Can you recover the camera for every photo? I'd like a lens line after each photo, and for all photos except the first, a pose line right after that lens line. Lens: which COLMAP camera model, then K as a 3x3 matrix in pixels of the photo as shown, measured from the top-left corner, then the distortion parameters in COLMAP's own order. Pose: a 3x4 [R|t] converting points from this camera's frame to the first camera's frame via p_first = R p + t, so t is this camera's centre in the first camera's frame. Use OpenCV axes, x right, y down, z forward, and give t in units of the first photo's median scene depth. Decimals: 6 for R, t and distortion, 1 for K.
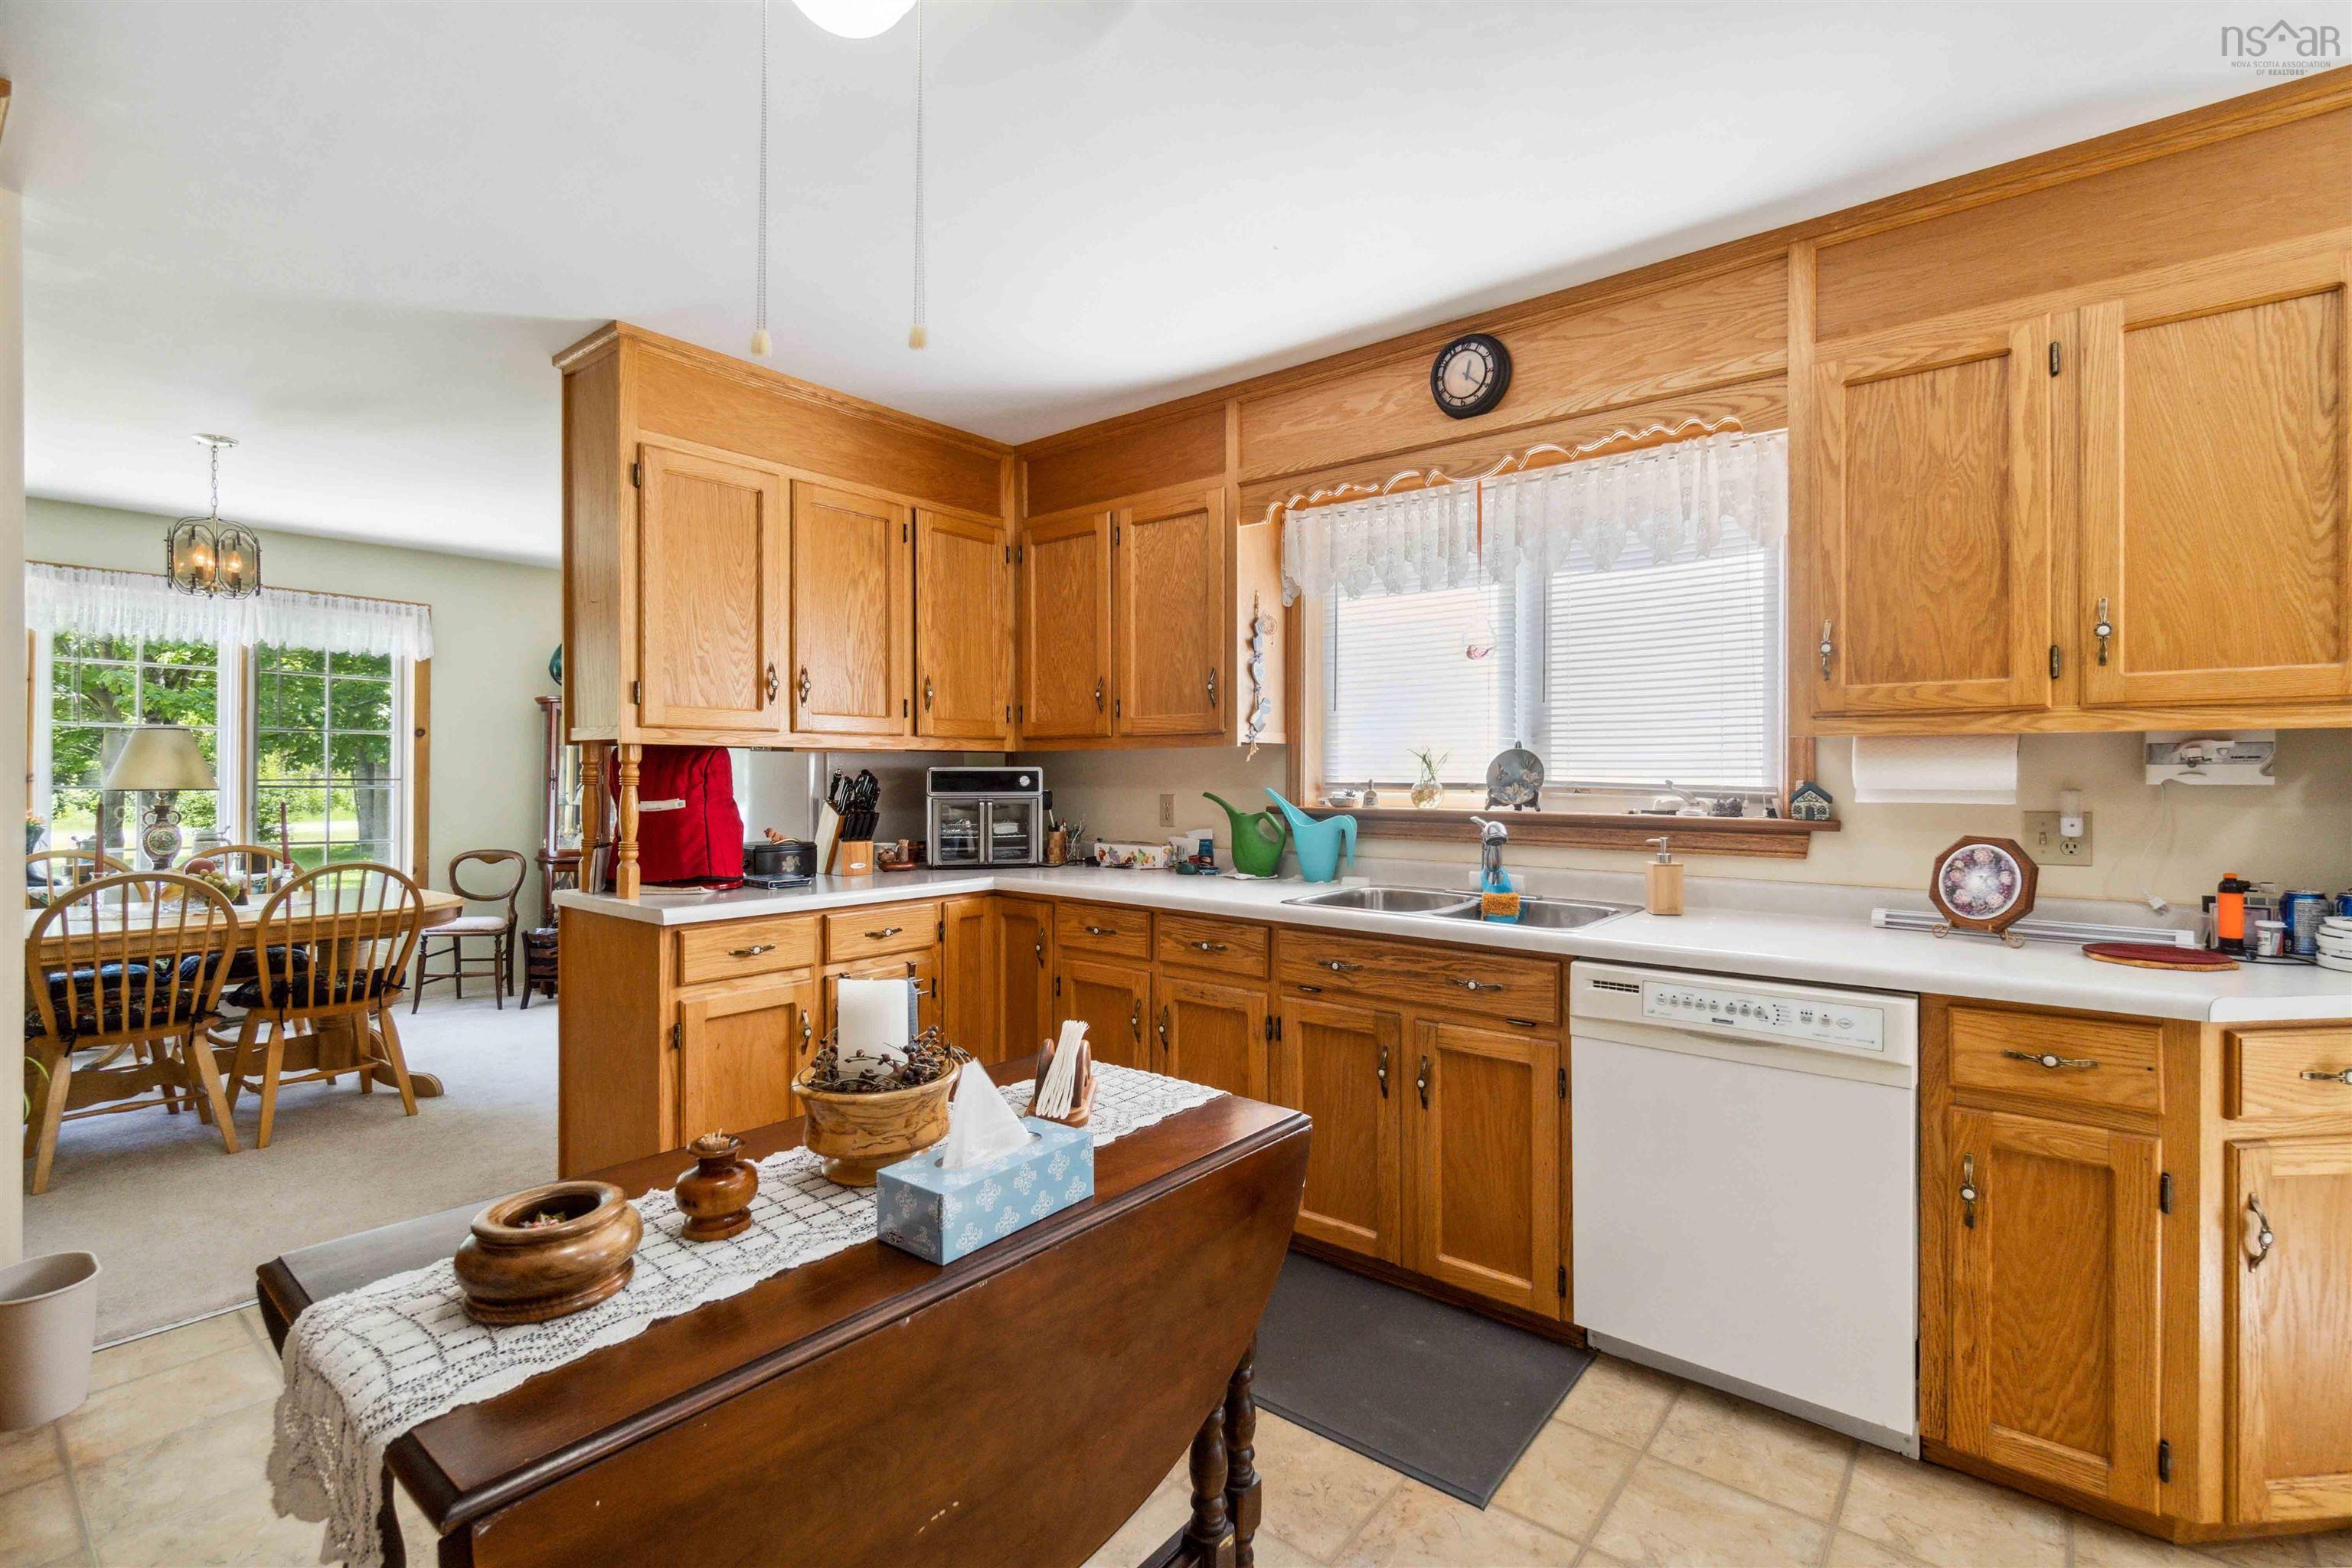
lens RADIAL K [[1041.7, 0, 1171.6], [0, 1041.7, 779.0], [0, 0, 1]] dist [-0.000918, 0.001181]
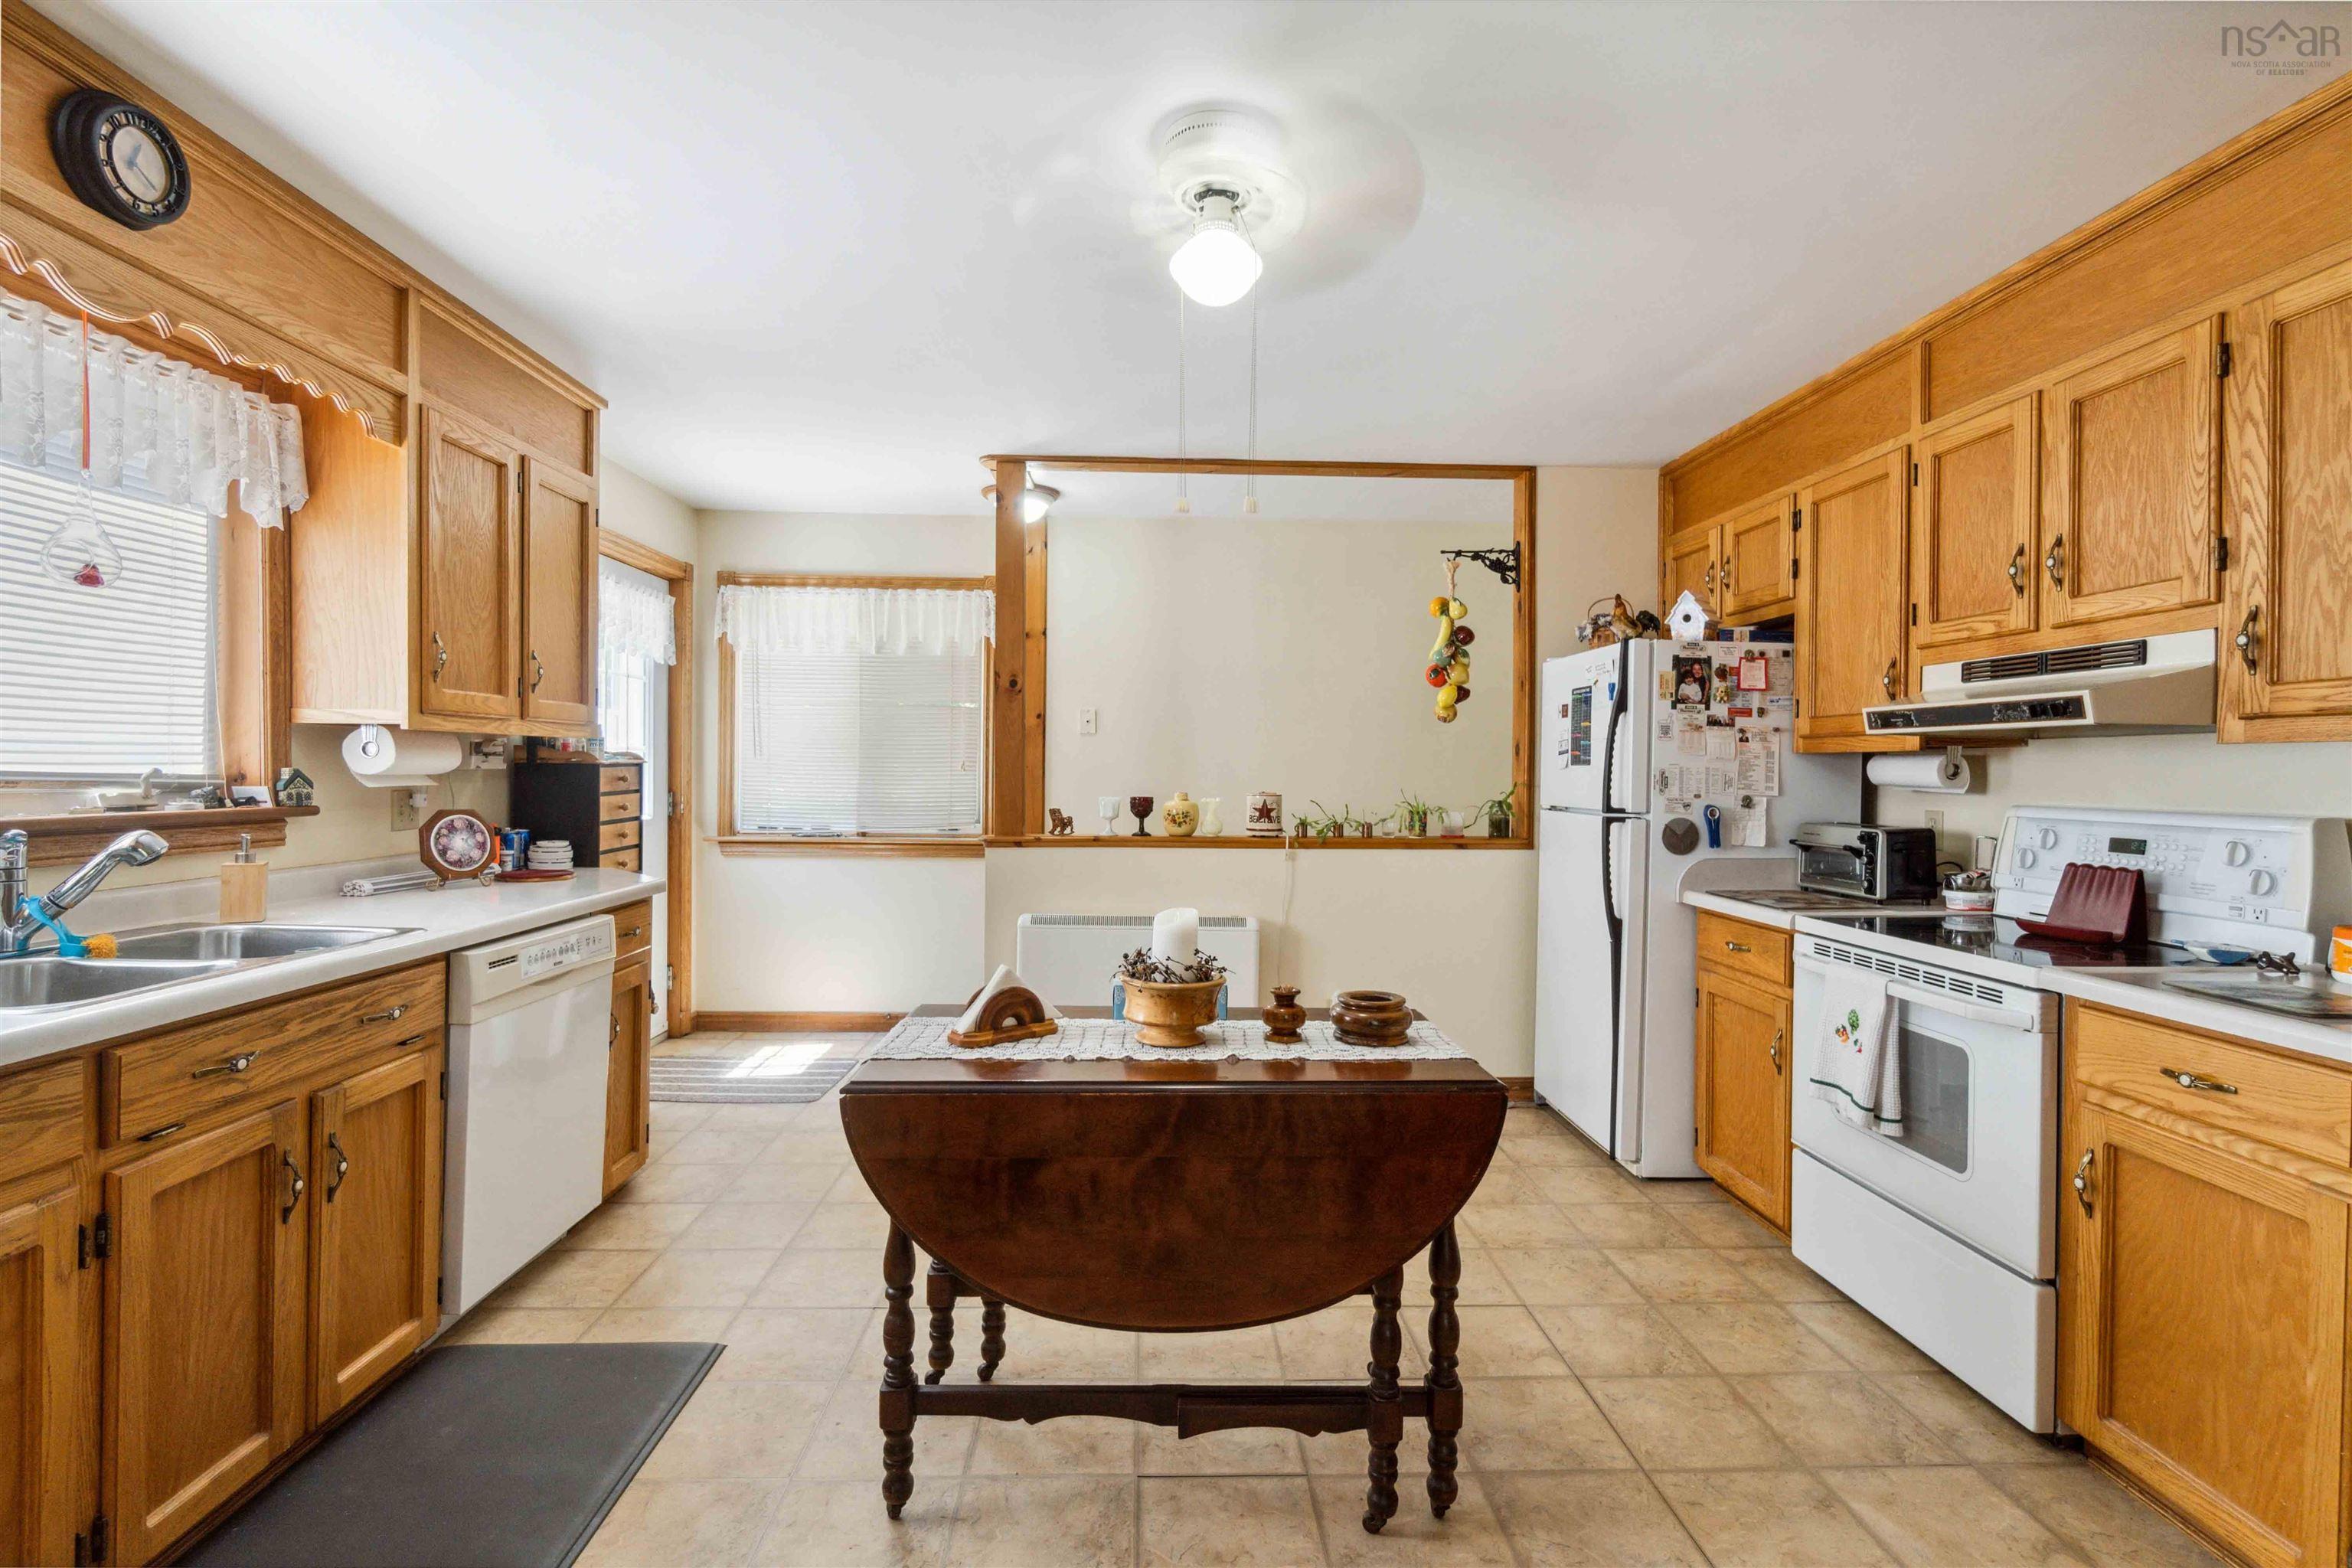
lens RADIAL K [[1088.1, 0, 1164.3], [0, 1088.1, 772.5], [0, 0, 1]] dist [-0.011790, -0.000120]
pose [[-0.654168, -0.017371, 0.756150, -0.803609], [-0.014959, 0.999838, 0.010027, -0.018311], [-0.756201, -0.004752, -0.654322, 1.126232]]
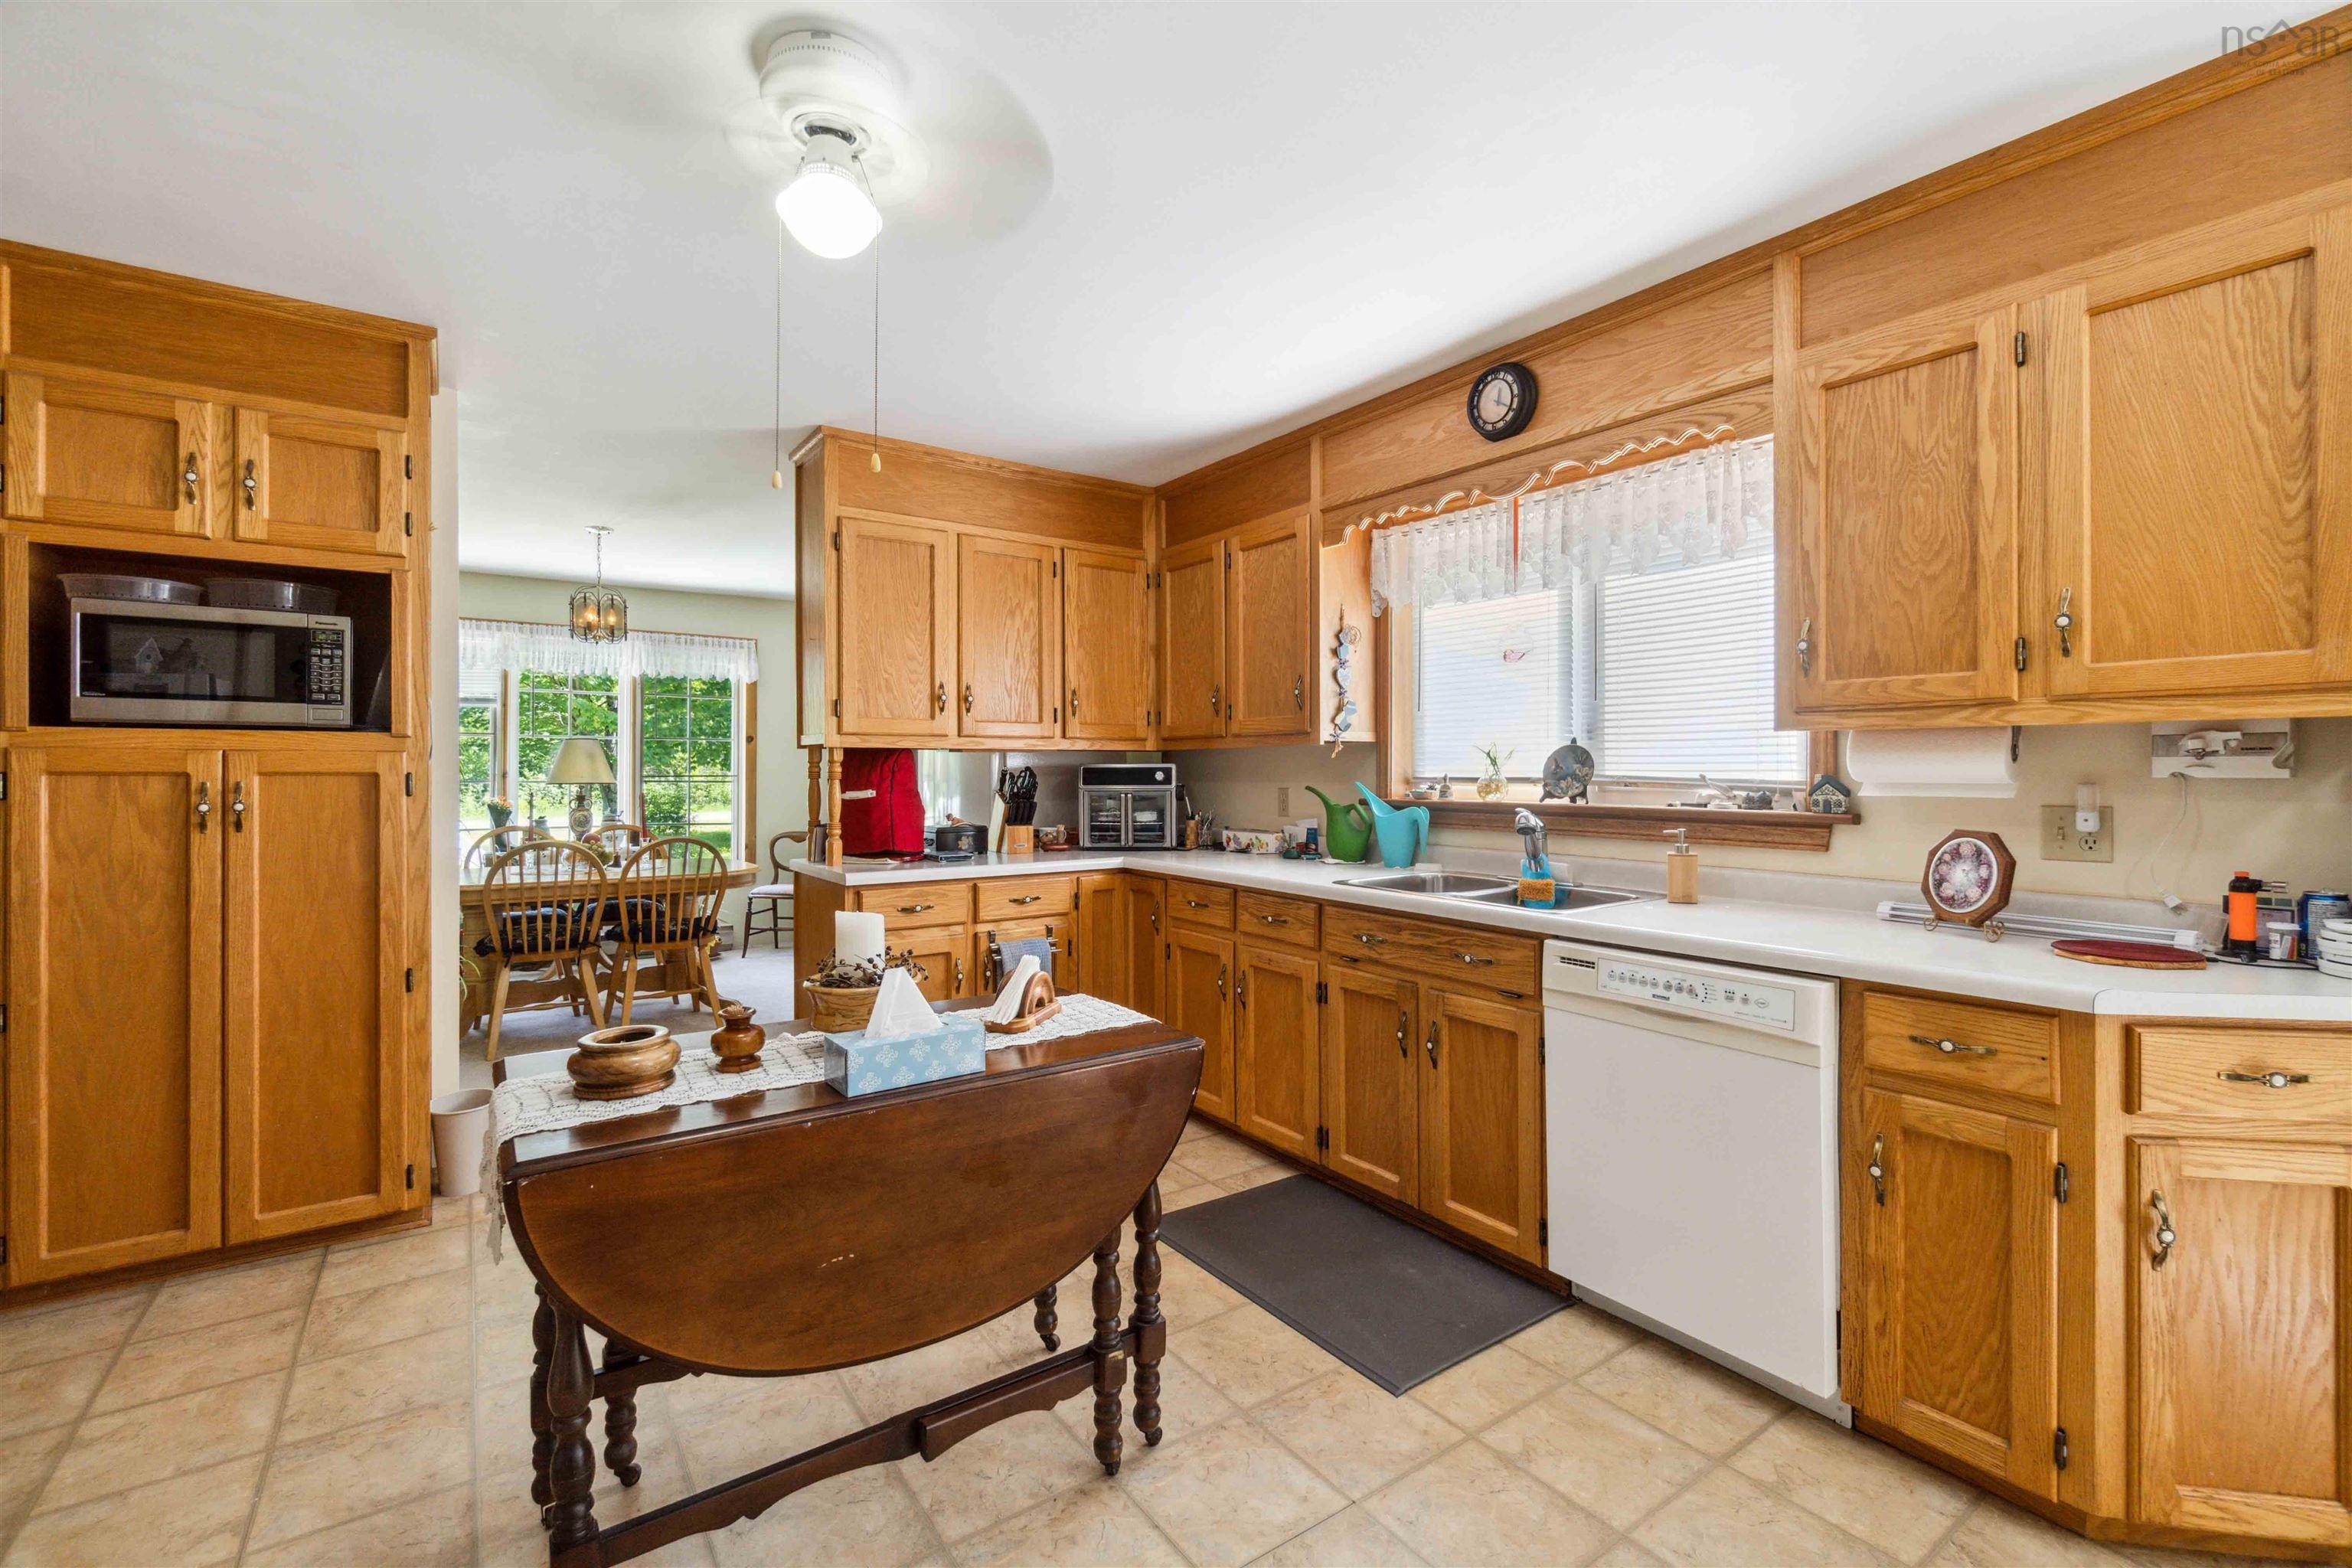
lens RADIAL K [[1041.7, 0, 1216.9], [0, 1041.7, 776.9], [0, 0, 1]] dist [-0.000918, 0.001181]
pose [[0.962619, -0.000596, -0.270857, 0.332225], [0.001071, 0.999998, 0.001606, 0.001794], [0.270855, -0.001836, 0.962618, -0.142779]]
